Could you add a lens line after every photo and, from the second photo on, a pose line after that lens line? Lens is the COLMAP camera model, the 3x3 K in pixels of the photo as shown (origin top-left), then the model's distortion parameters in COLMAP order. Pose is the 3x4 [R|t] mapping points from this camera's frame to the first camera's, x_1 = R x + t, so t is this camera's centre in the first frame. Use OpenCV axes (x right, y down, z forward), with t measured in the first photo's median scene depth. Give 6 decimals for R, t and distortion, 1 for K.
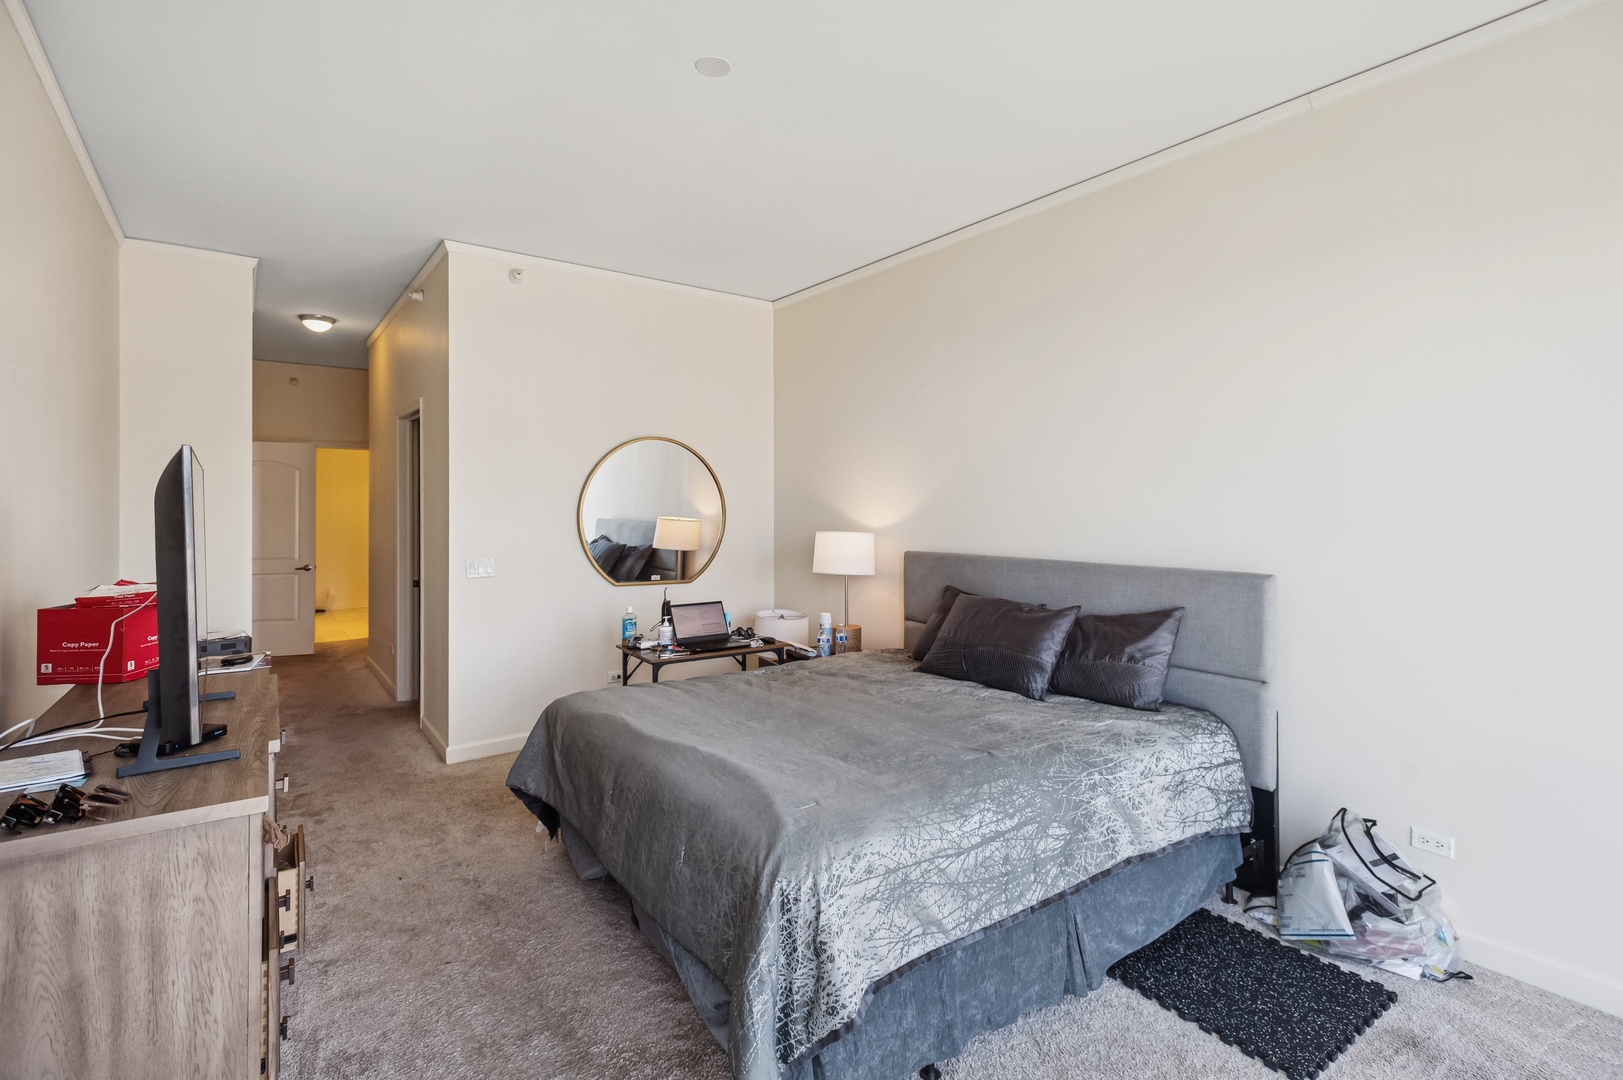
lens RADIAL K [[782.7, 0, 837.6], [0, 782.7, 502.2], [0, 0, 1]] dist [0.021374, -0.010415]
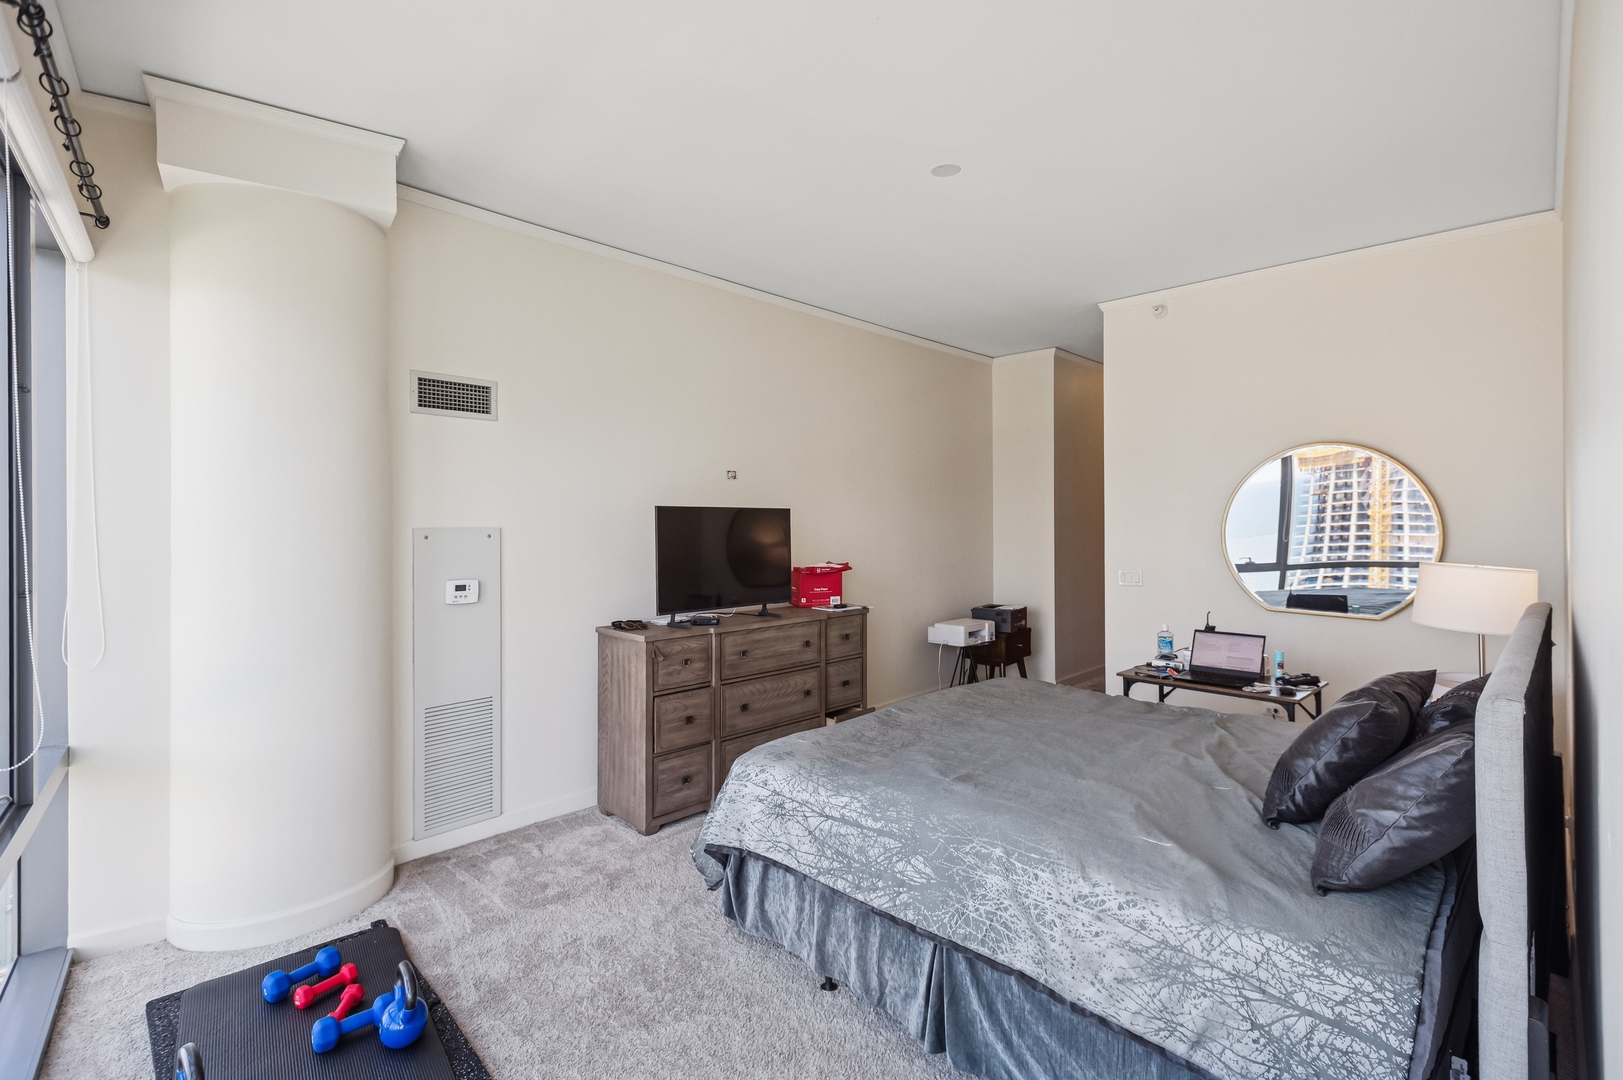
lens RADIAL K [[782.7, 0, 837.6], [0, 782.7, 502.2], [0, 0, 1]] dist [0.021374, -0.010415]
pose [[0.163283, -0.011486, -0.986512, 1.321482], [0.016606, 0.999823, -0.008893, -0.033480], [0.986439, -0.014930, 0.163445, 0.790481]]
